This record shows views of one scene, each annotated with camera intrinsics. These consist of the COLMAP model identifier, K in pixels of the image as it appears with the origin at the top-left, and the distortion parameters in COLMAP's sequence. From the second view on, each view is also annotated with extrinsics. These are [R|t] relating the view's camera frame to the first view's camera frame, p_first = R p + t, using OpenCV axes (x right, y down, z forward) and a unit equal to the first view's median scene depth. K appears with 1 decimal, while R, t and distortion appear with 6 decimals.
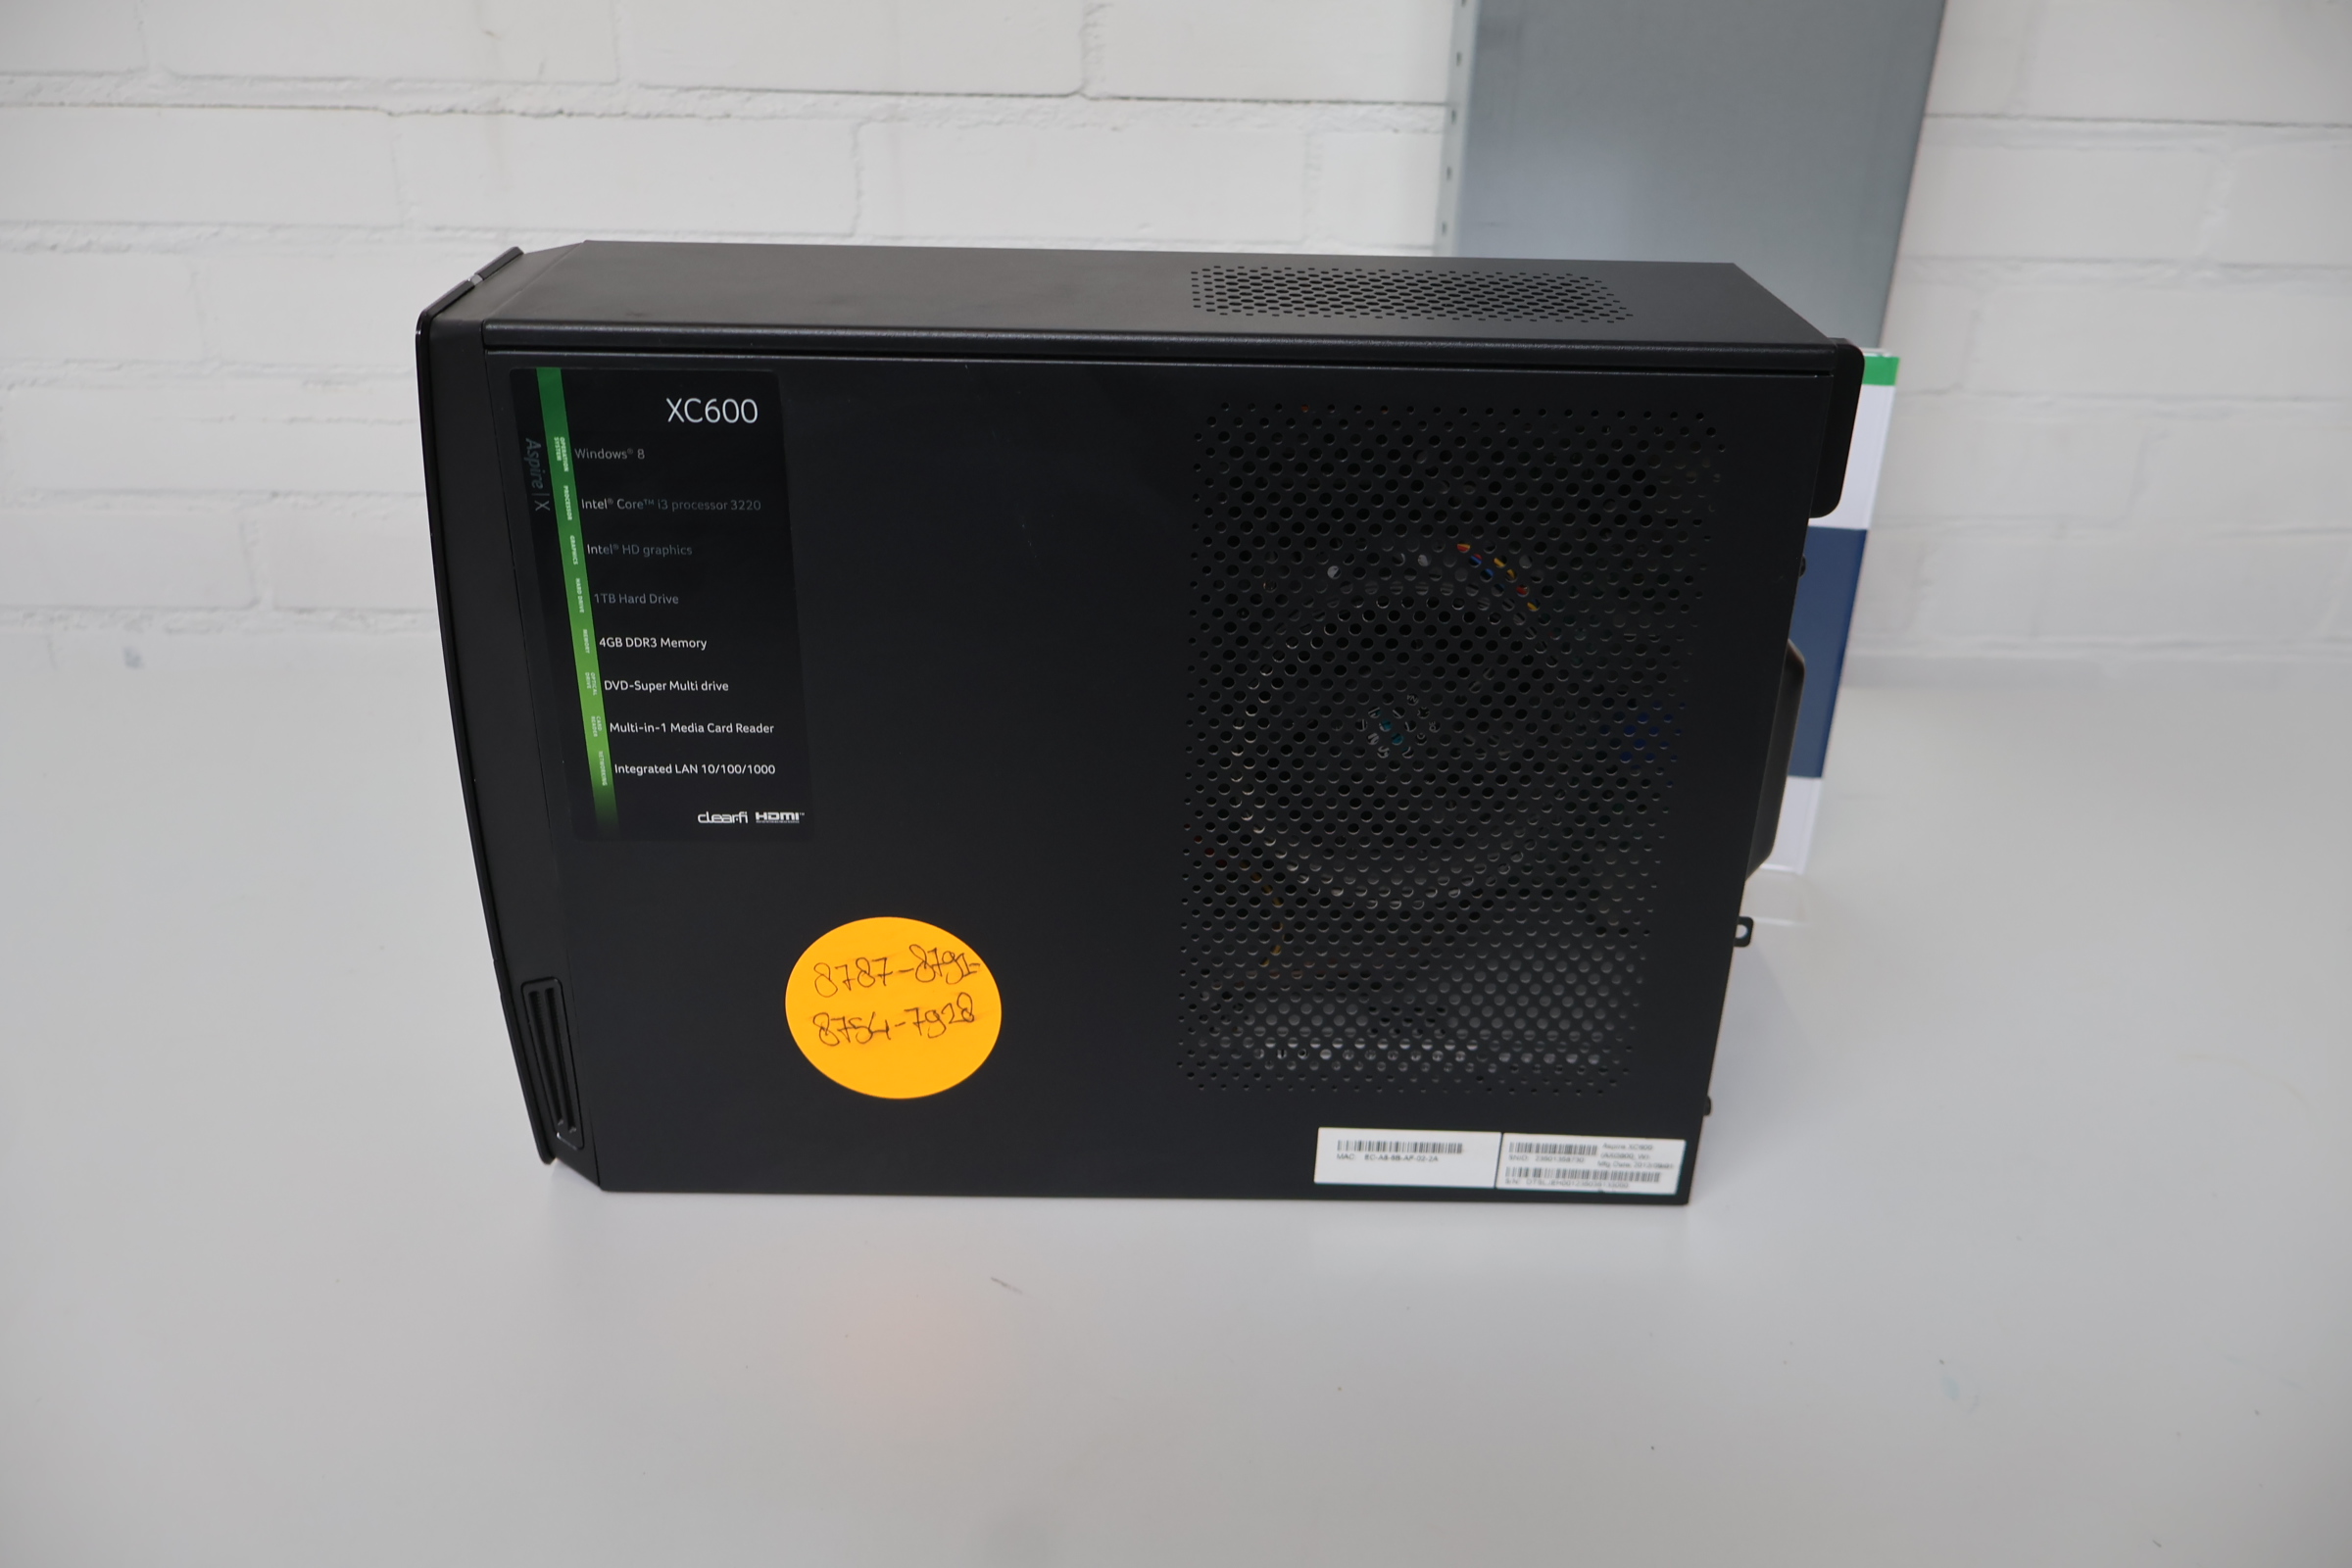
lens RADIAL K [[1890.7, 0, 1189.7], [0, 1890.7, 800.6], [0, 0, 1]] dist [0.059230, 0.000324]
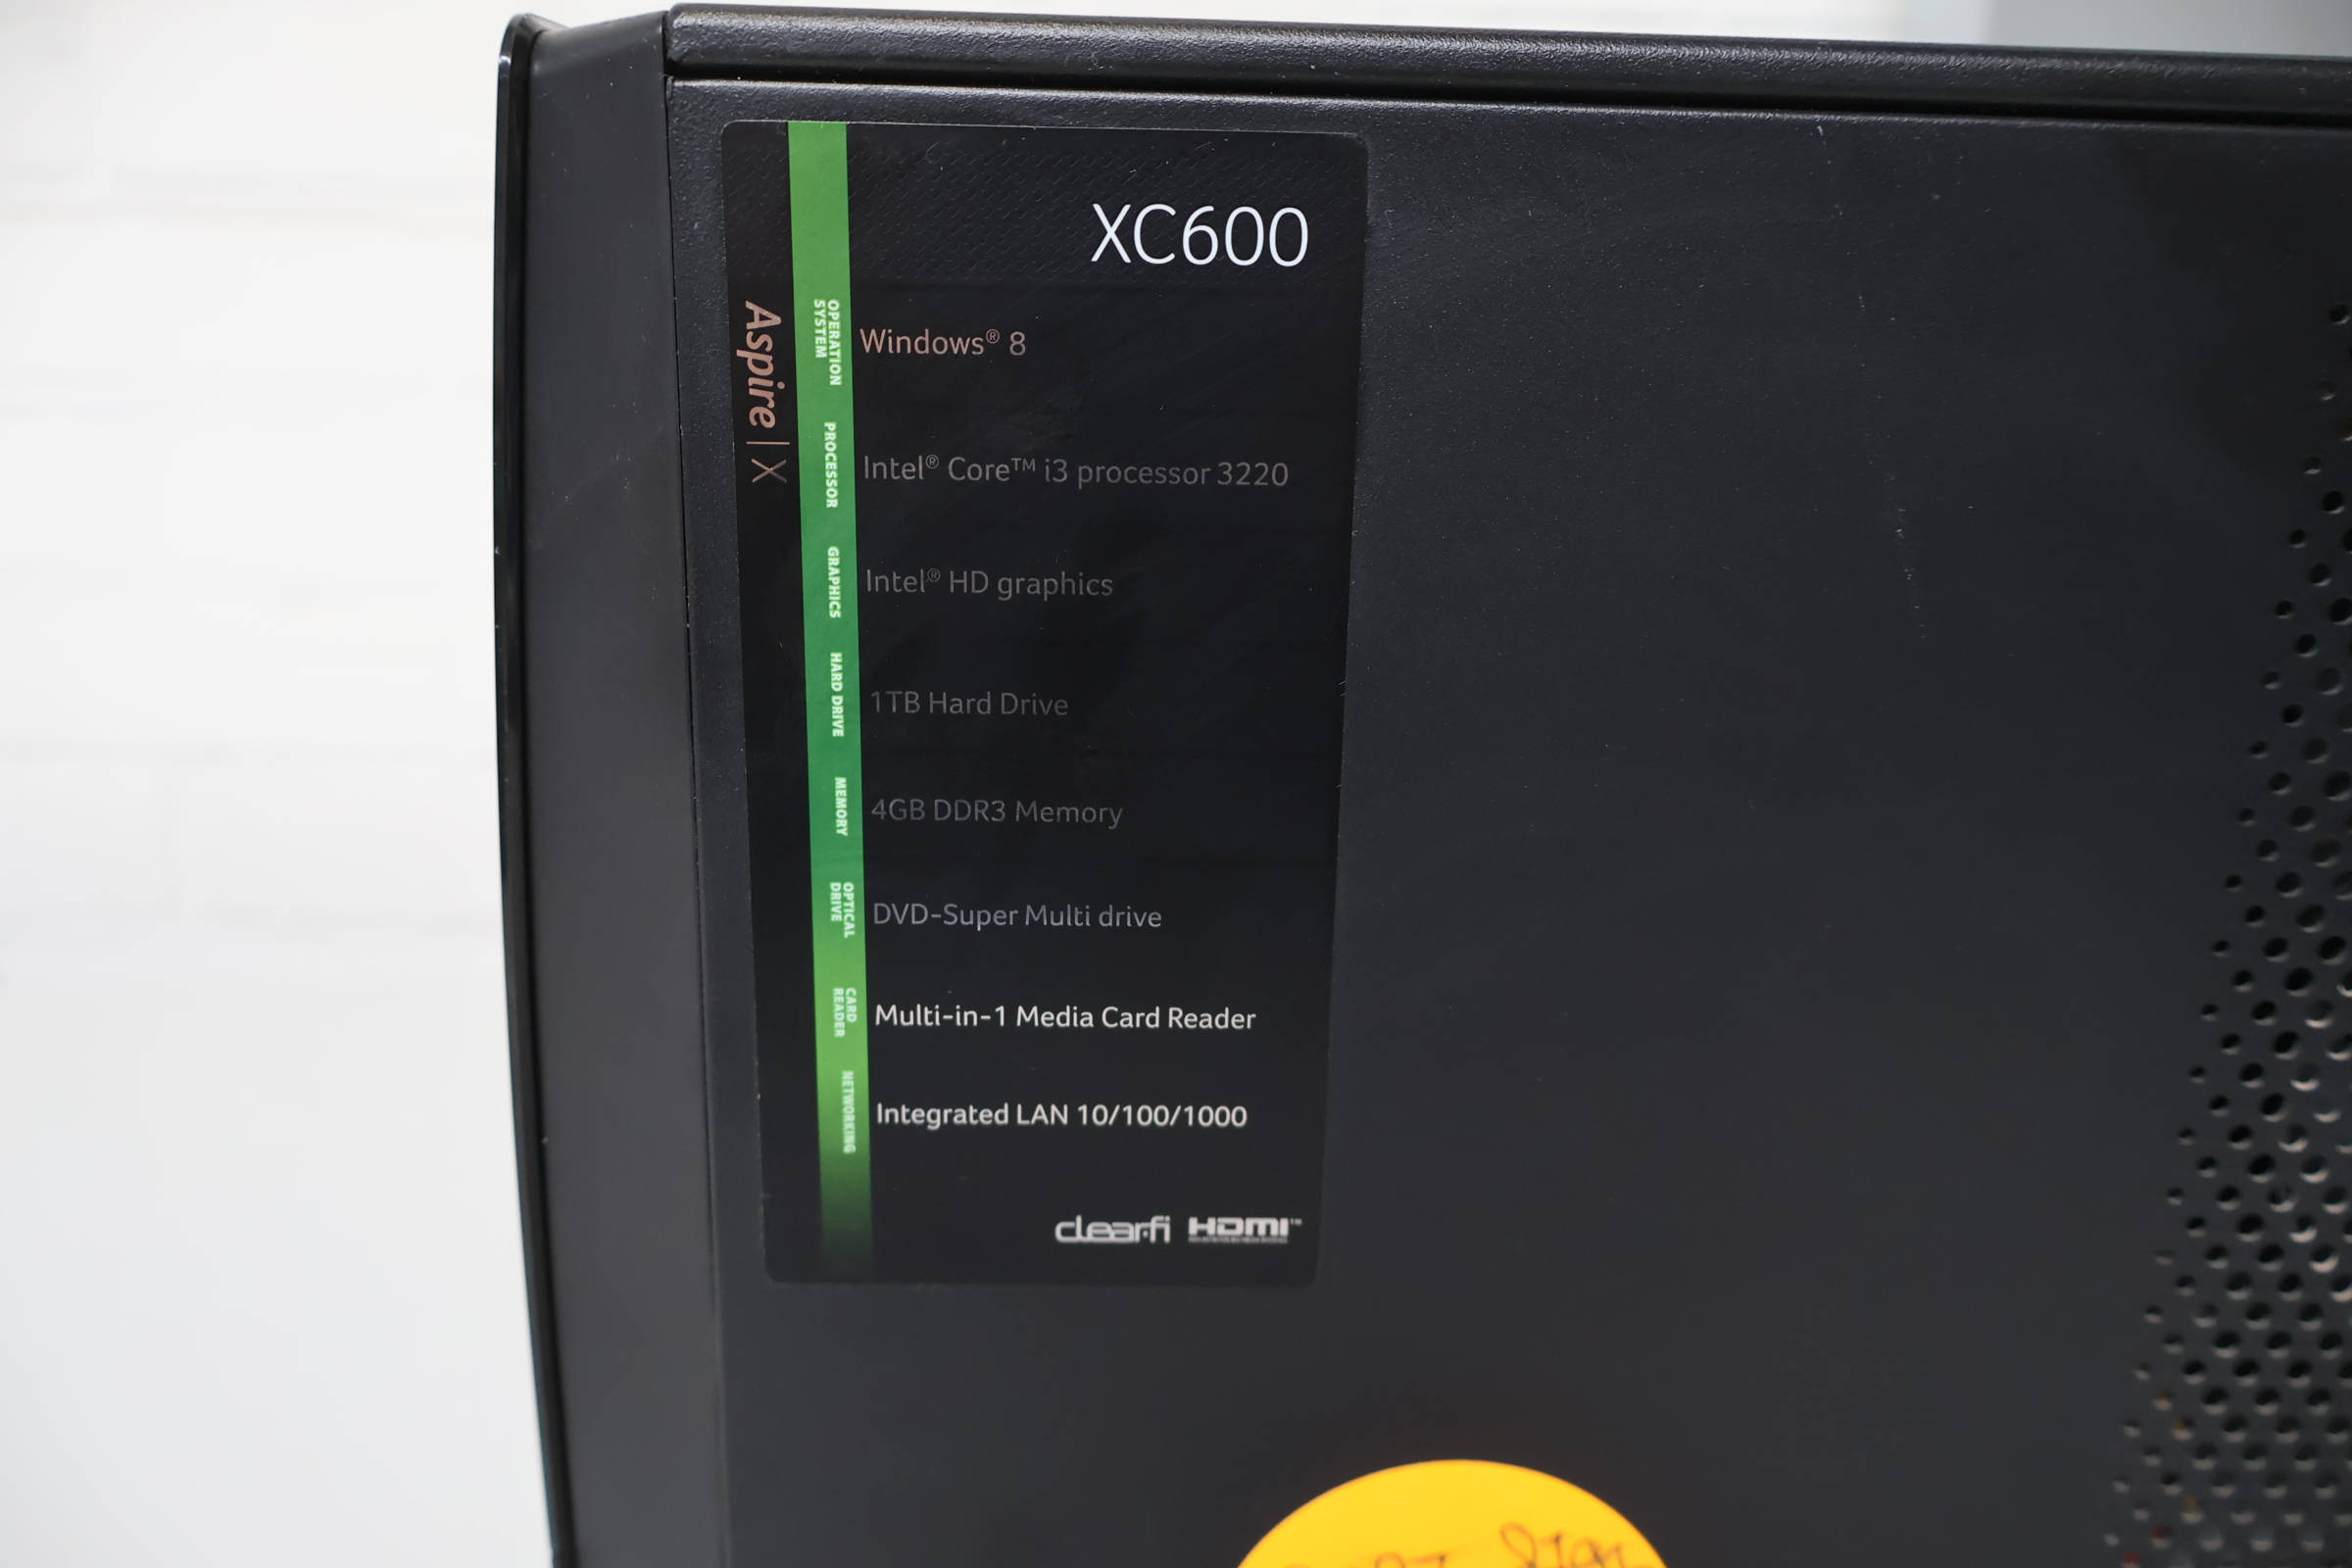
lens RADIAL K [[1930.5, 0, 1274.3], [0, 1930.5, 764.0], [0, 0, 1]] dist [0.044478, 0.005185]
pose [[0.999883, 0.004643, 0.014593, -0.226998], [-0.001718, 0.980920, -0.194406, -0.009849], [-0.015217, 0.194358, 0.980813, 0.574983]]
